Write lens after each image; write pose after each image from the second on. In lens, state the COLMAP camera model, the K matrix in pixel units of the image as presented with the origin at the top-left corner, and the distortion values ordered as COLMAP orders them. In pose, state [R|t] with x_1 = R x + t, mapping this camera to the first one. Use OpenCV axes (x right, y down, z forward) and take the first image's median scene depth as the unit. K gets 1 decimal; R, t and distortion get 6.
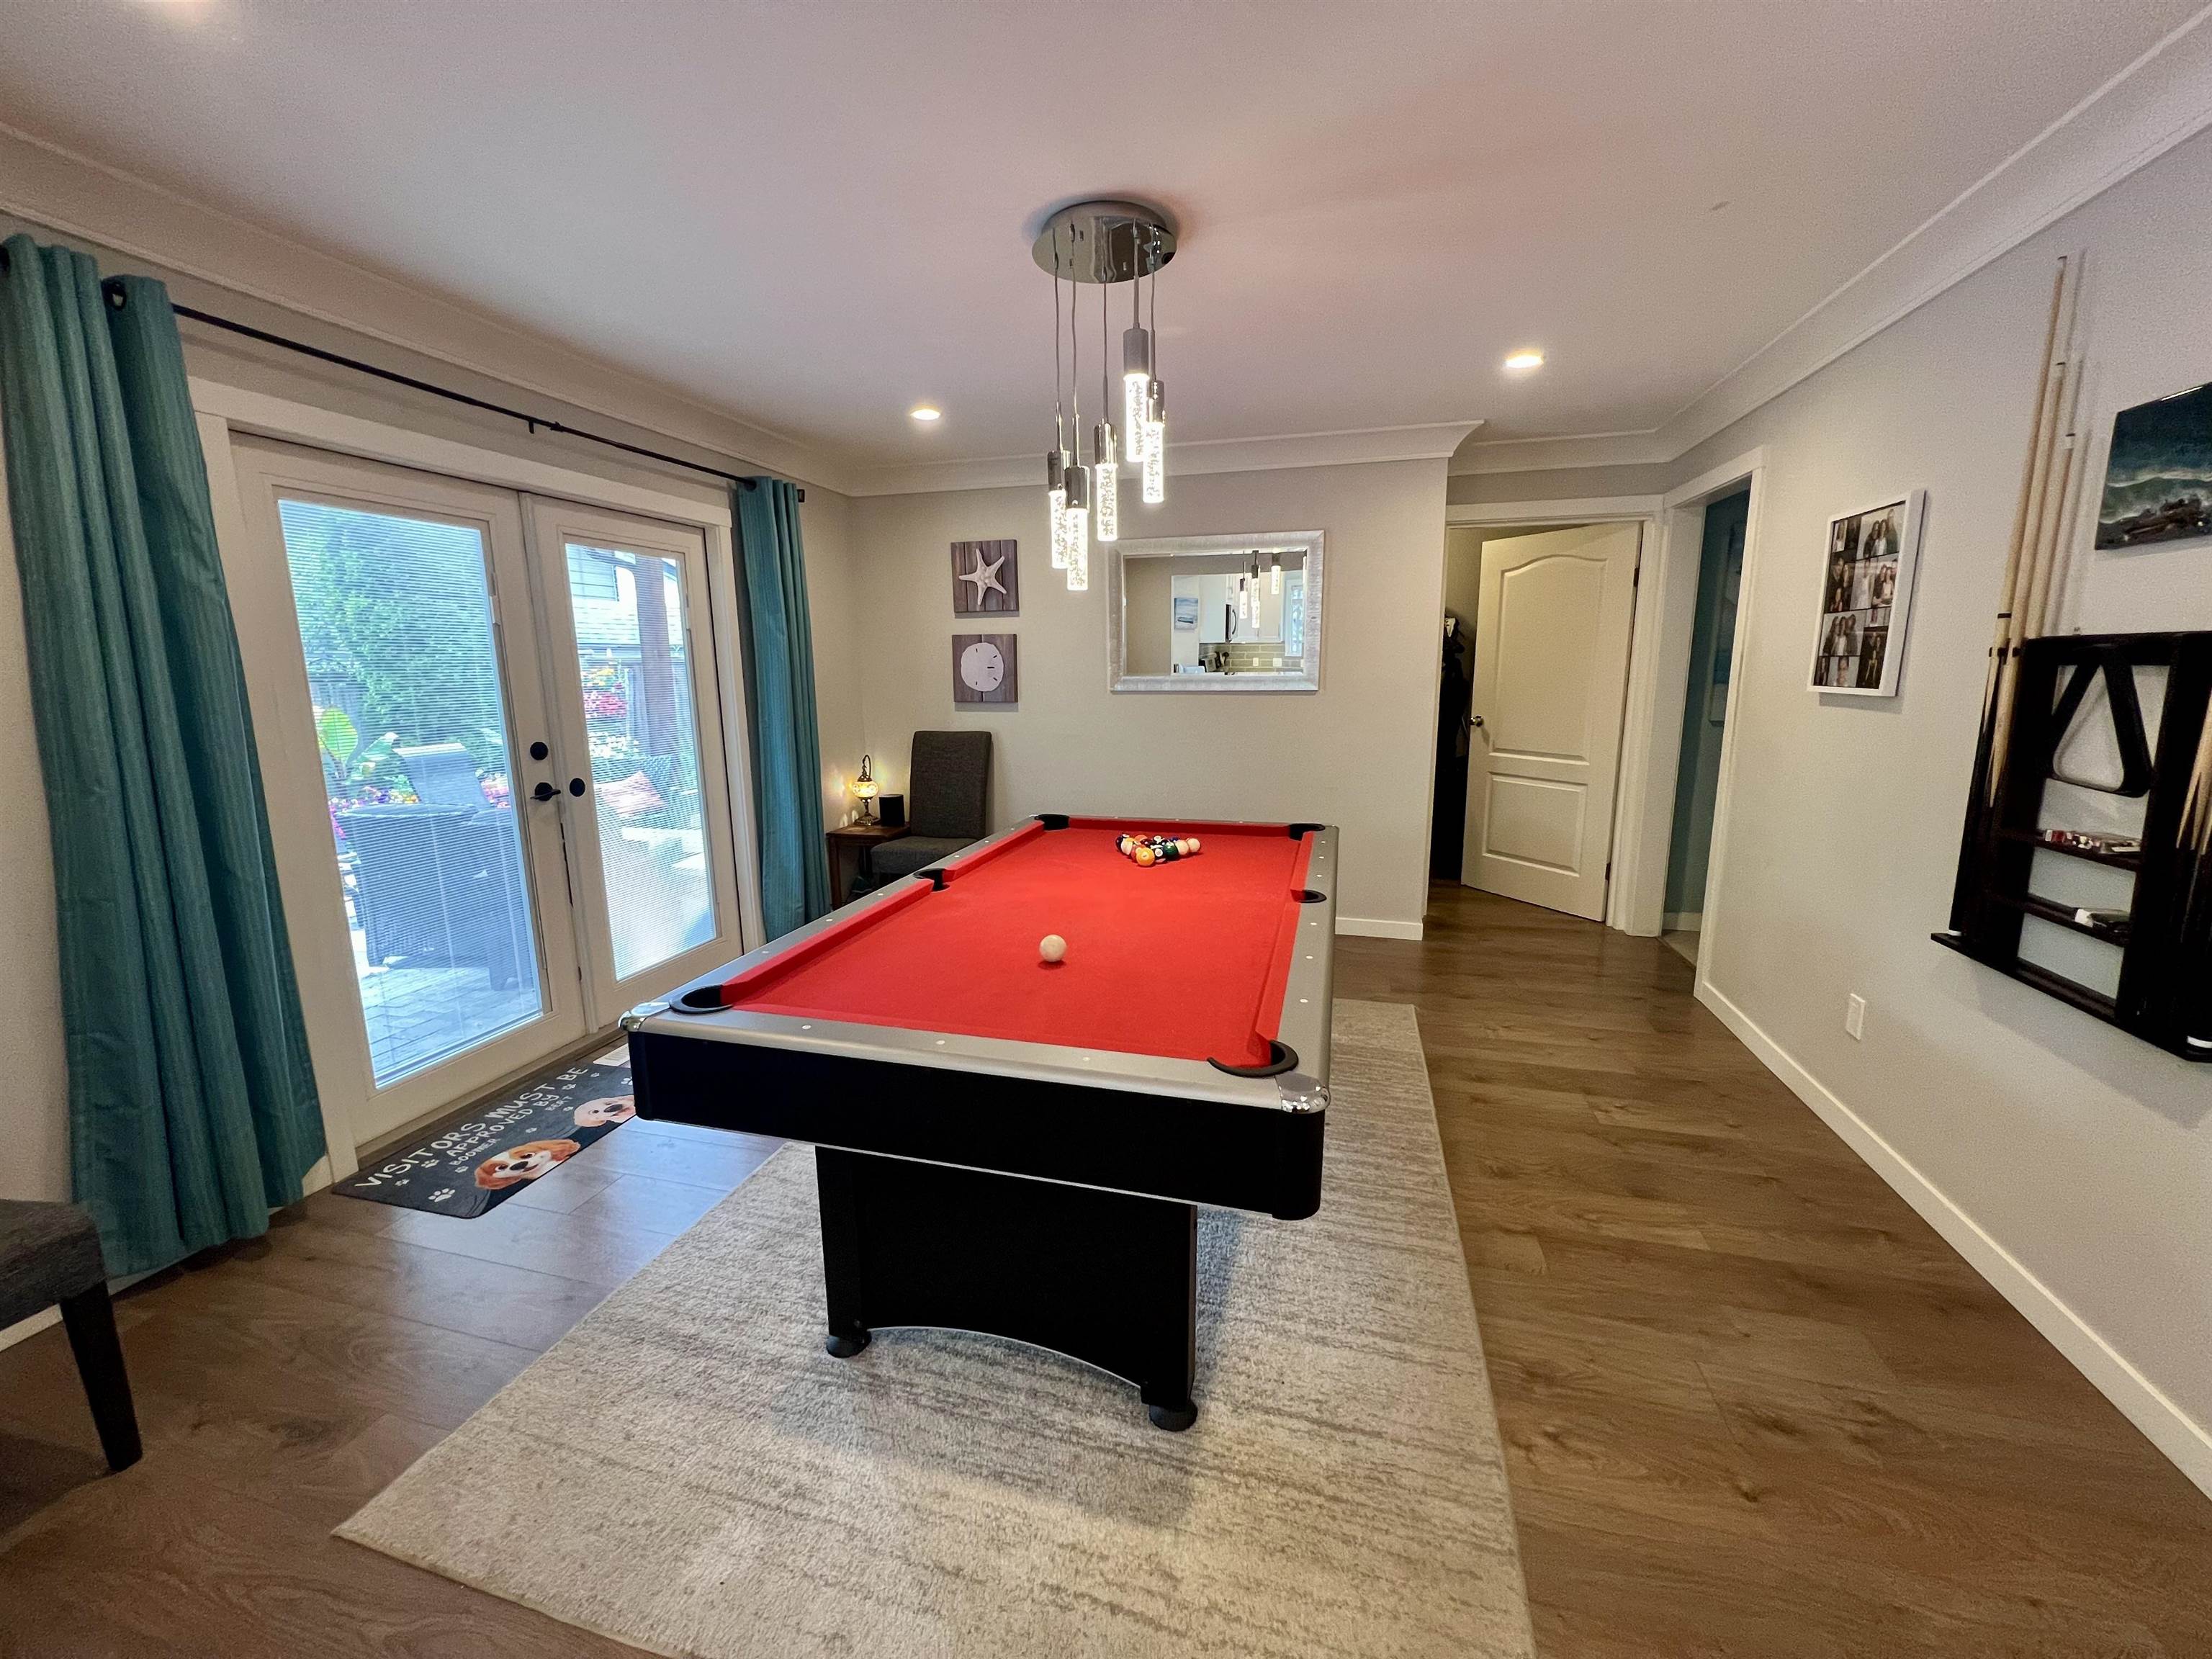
lens RADIAL K [[885.4, 0, 1100.0], [0, 885.4, 824.5], [0, 0, 1]] dist [-0.002145, 0.000485]
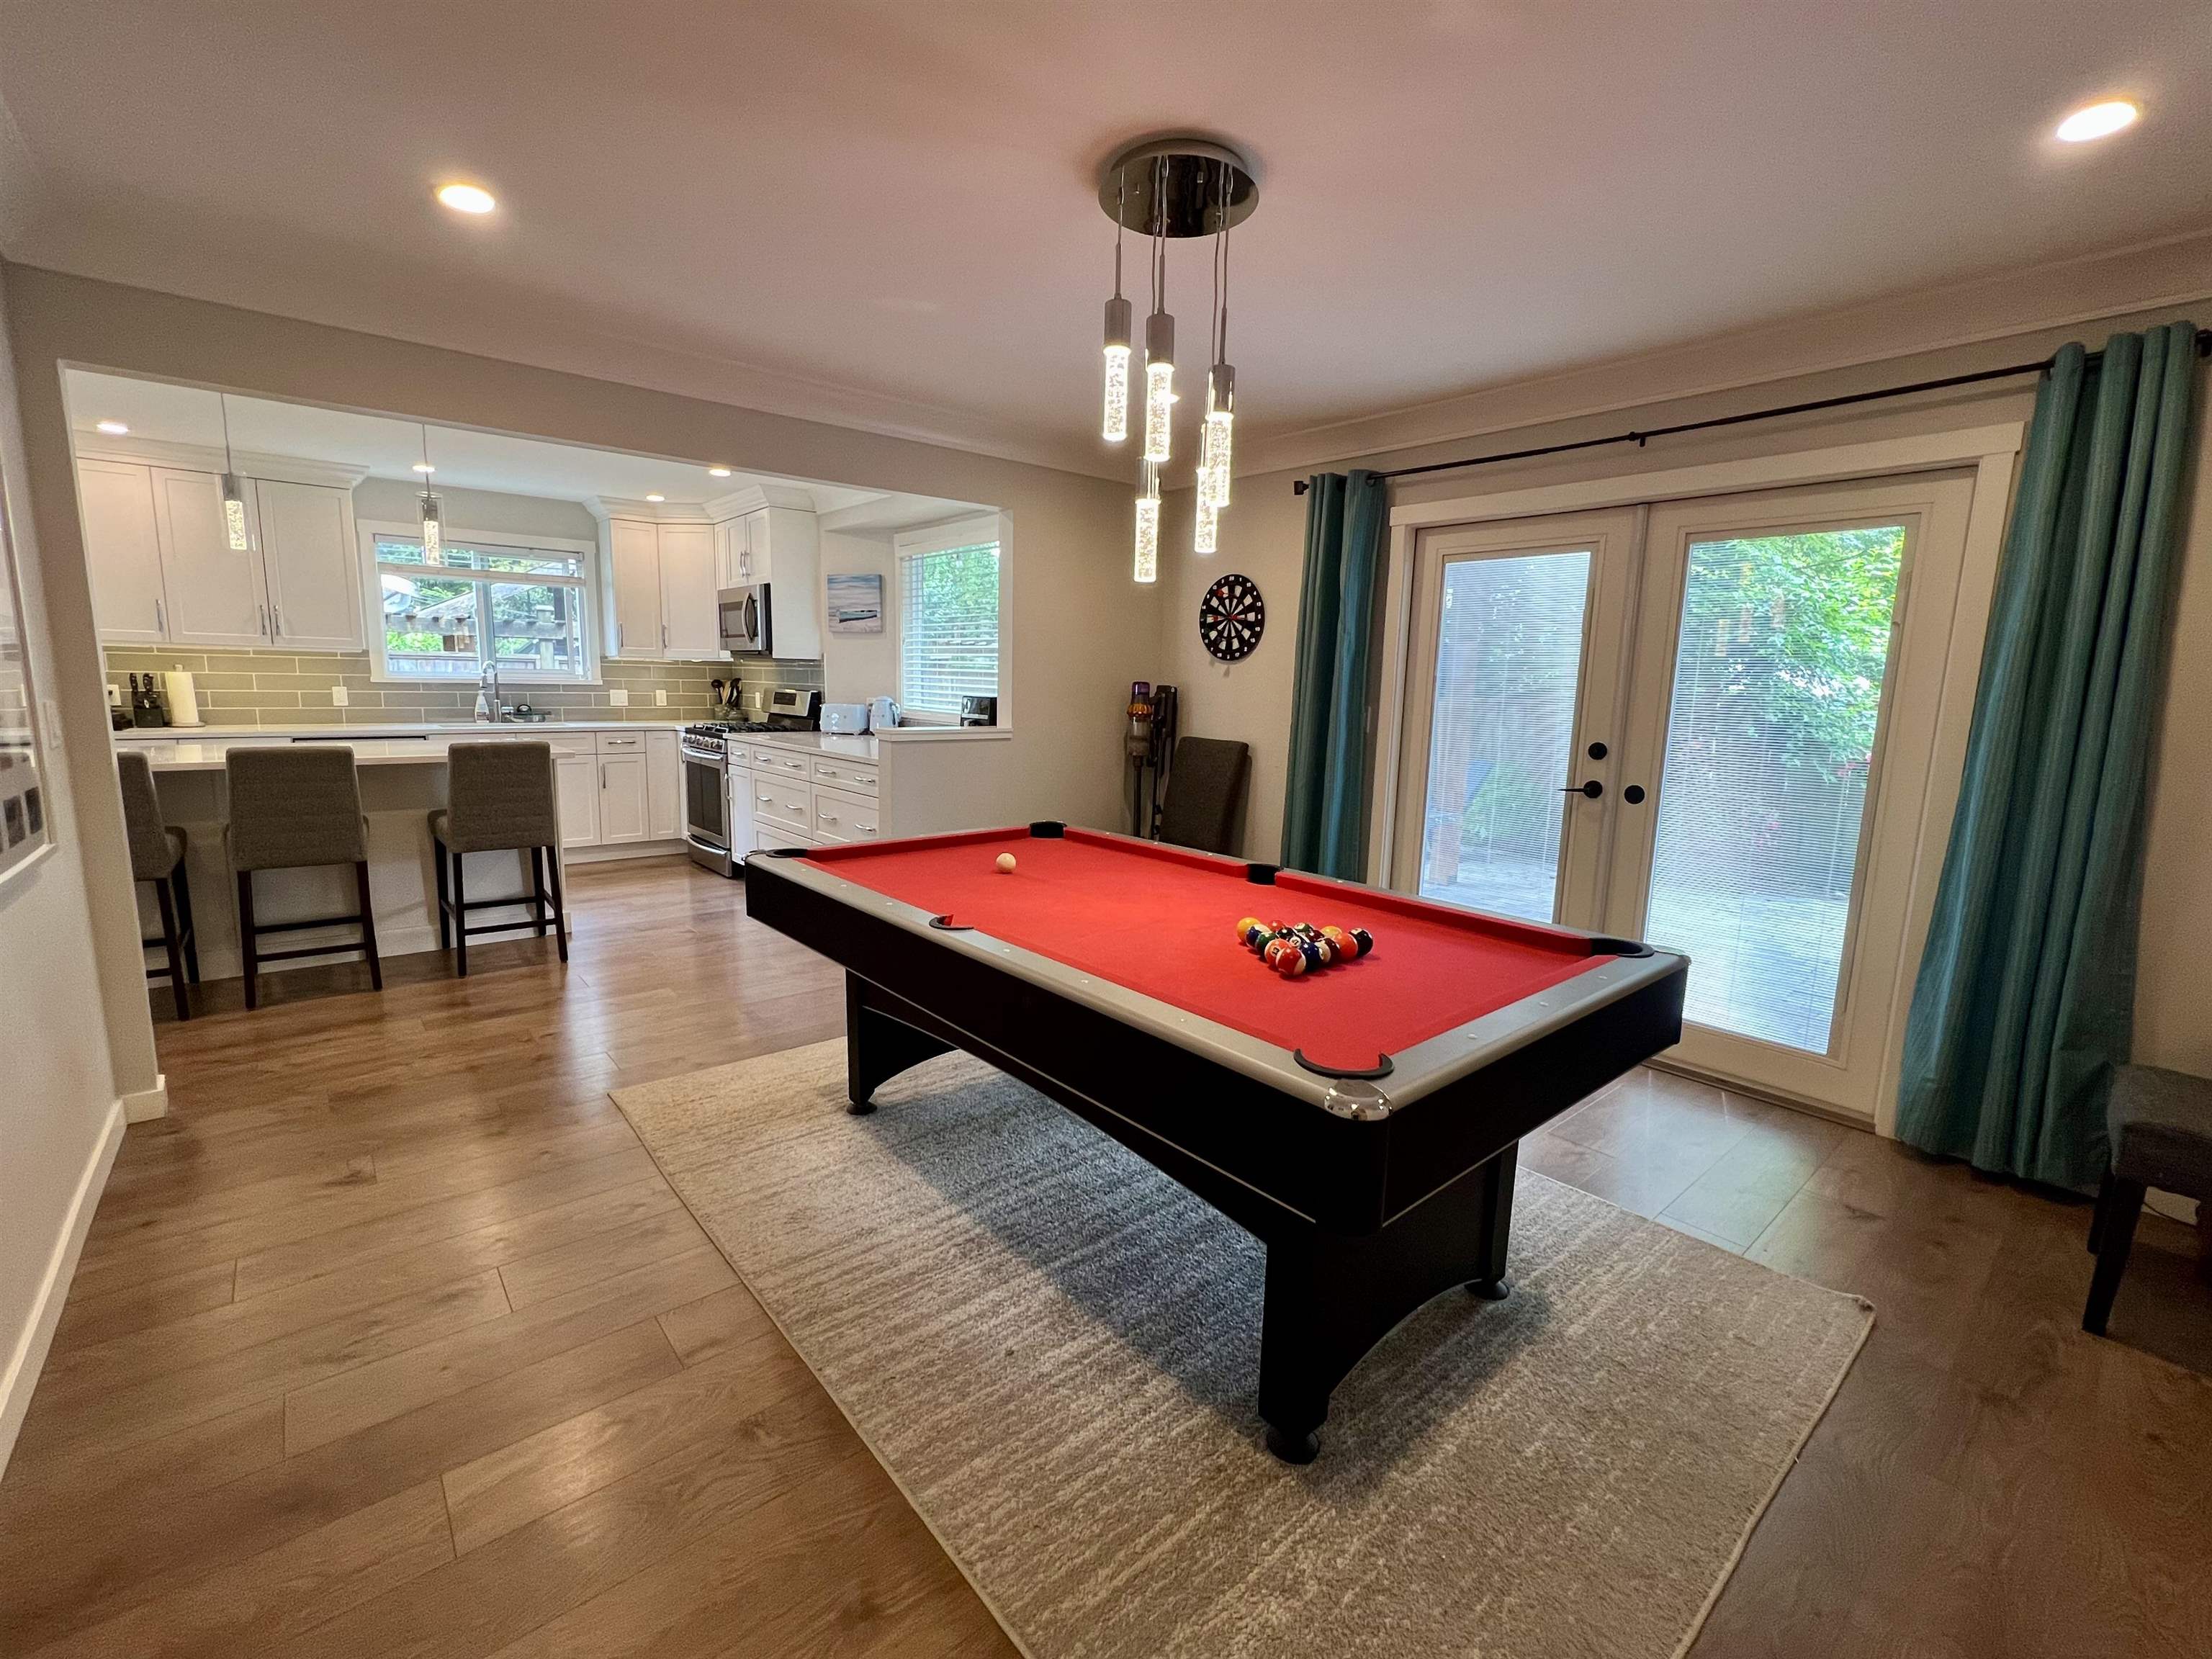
lens RADIAL K [[946.3, 0, 1098.9], [0, 946.3, 824.6], [0, 0, 1]] dist [-0.002093, 0.000089]
pose [[-0.564533, 0.122308, -0.816298, 0.618649], [-0.164008, 0.952620, 0.256158, -0.184961], [0.808952, 0.278489, -0.517726, 1.088717]]
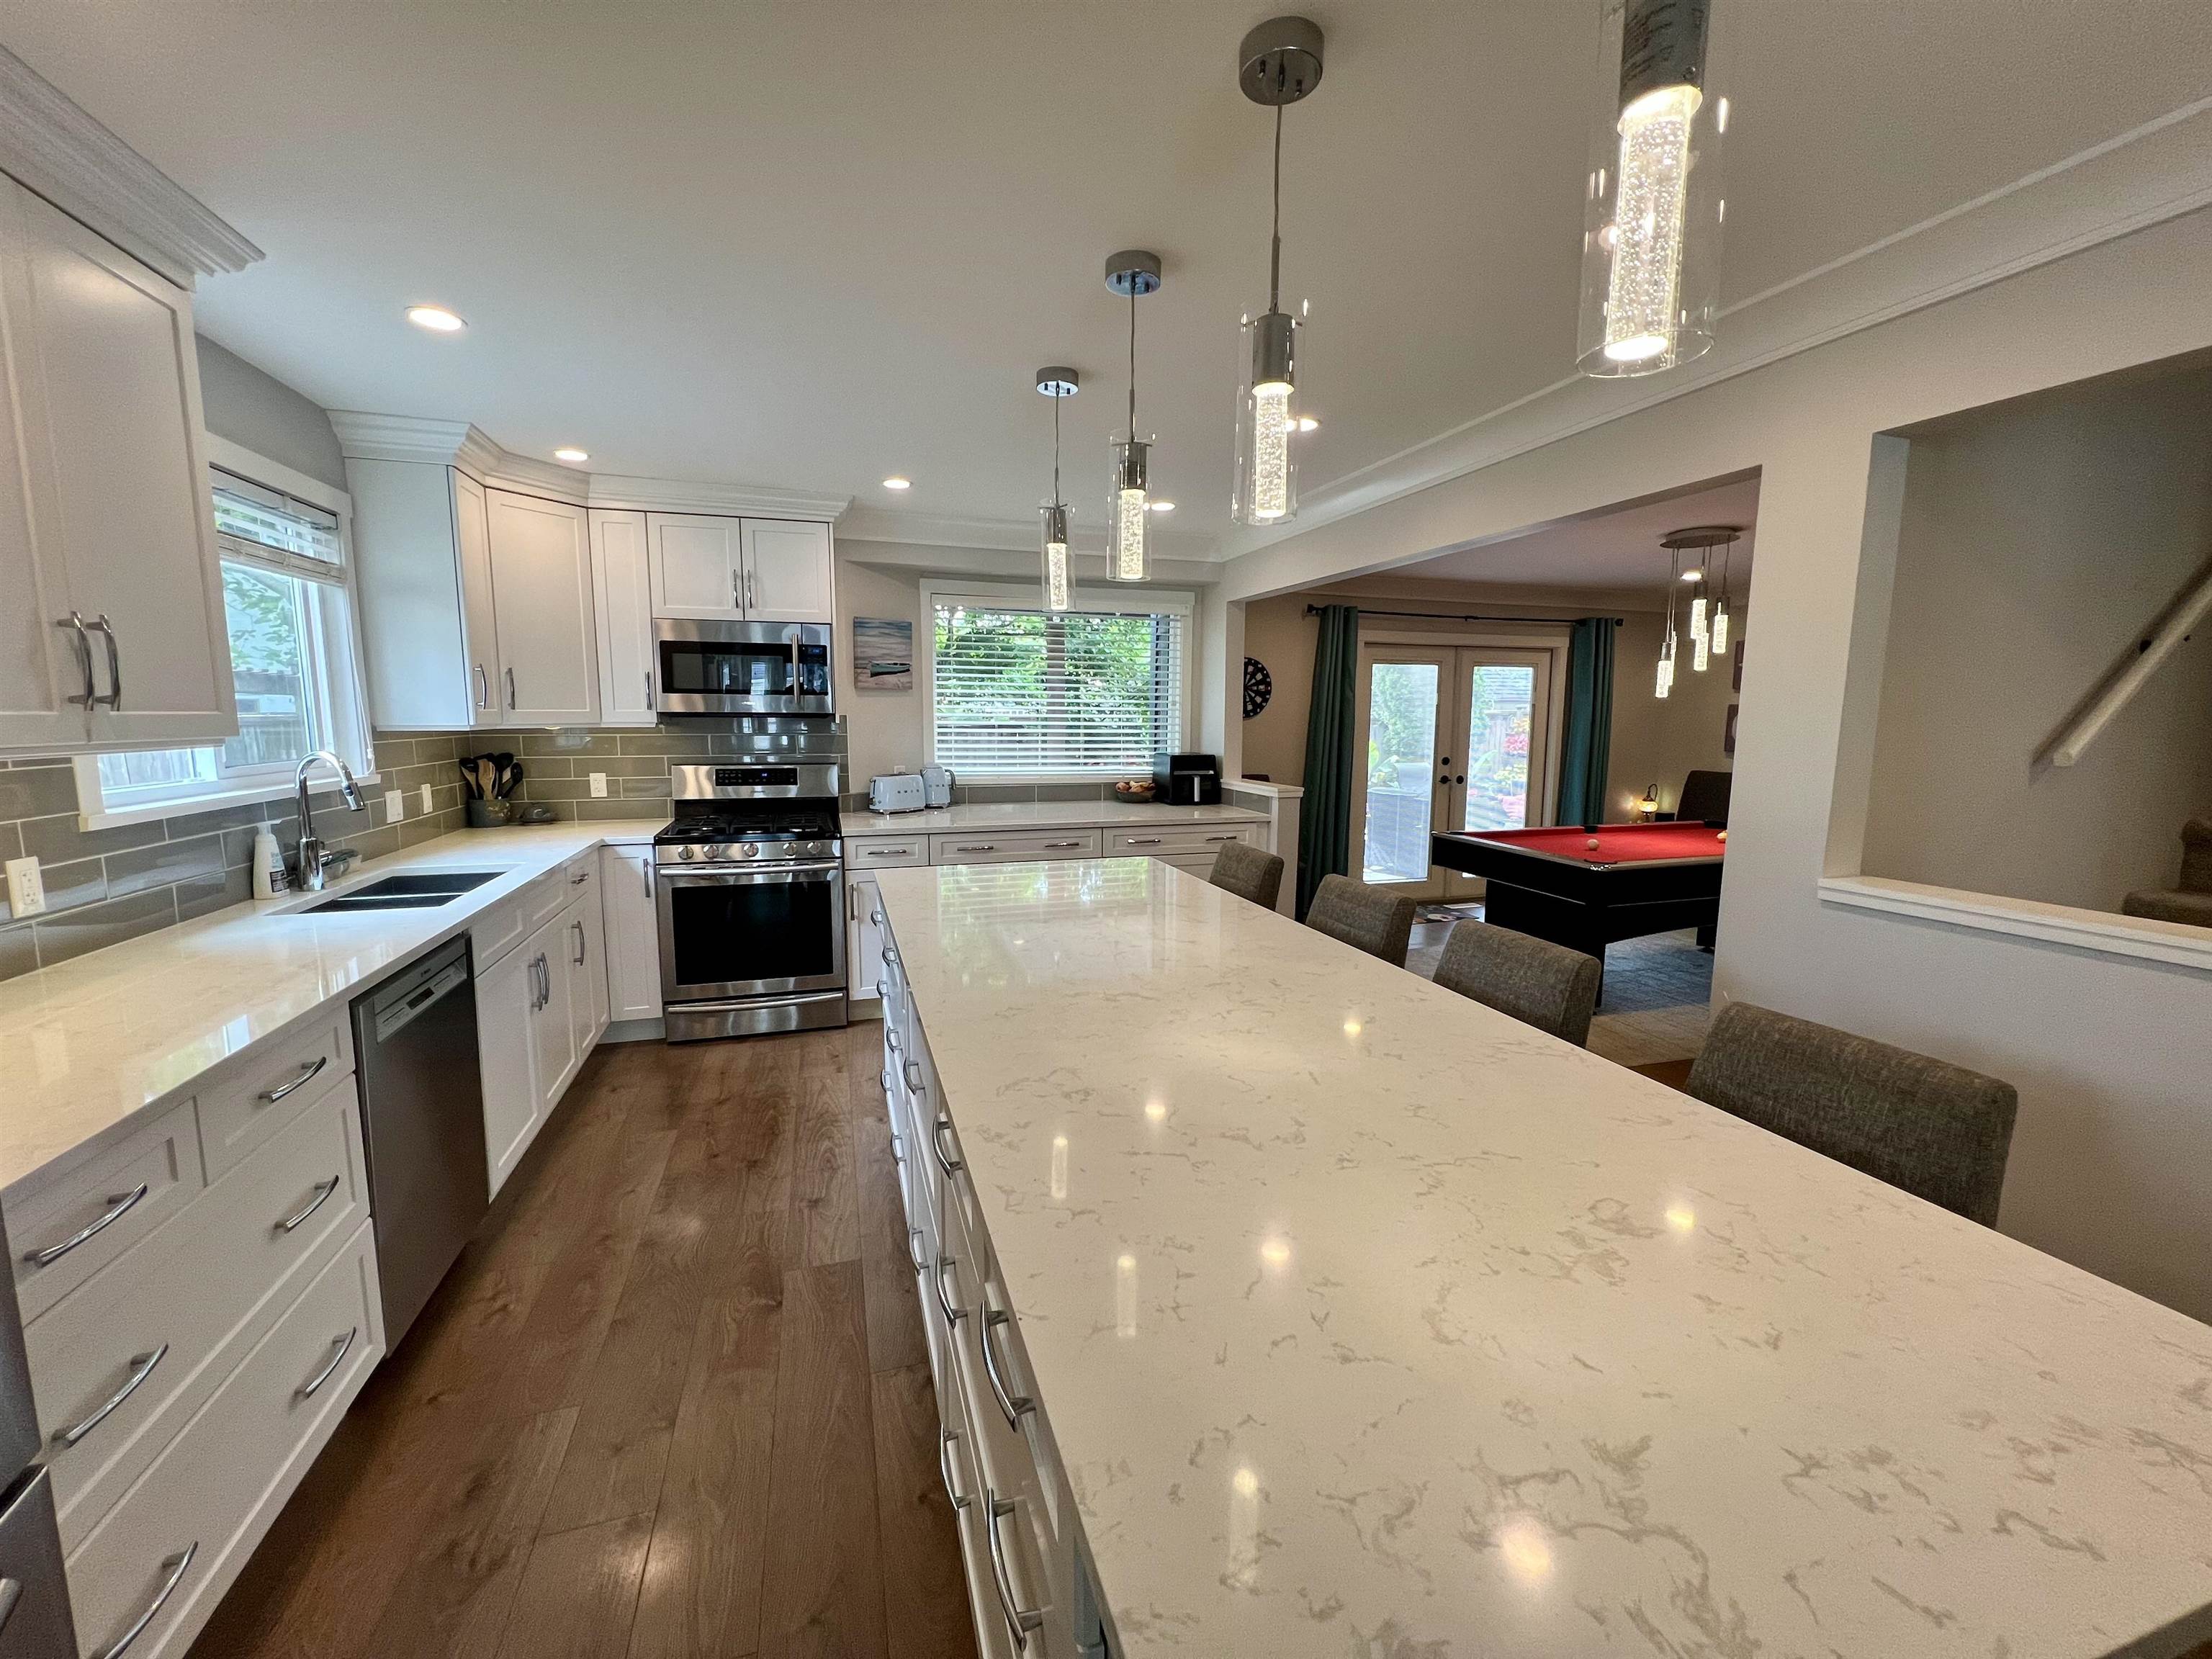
lens RADIAL K [[885.4, 0, 1100.0], [0, 885.4, 824.5], [0, 0, 1]] dist [-0.002145, 0.000485]
pose [[0.539891, 0.118182, -0.833397, 0.742186], [-0.159199, 0.986562, 0.036770, 0.126314], [0.826543, 0.112824, 0.551450, -0.893980]]
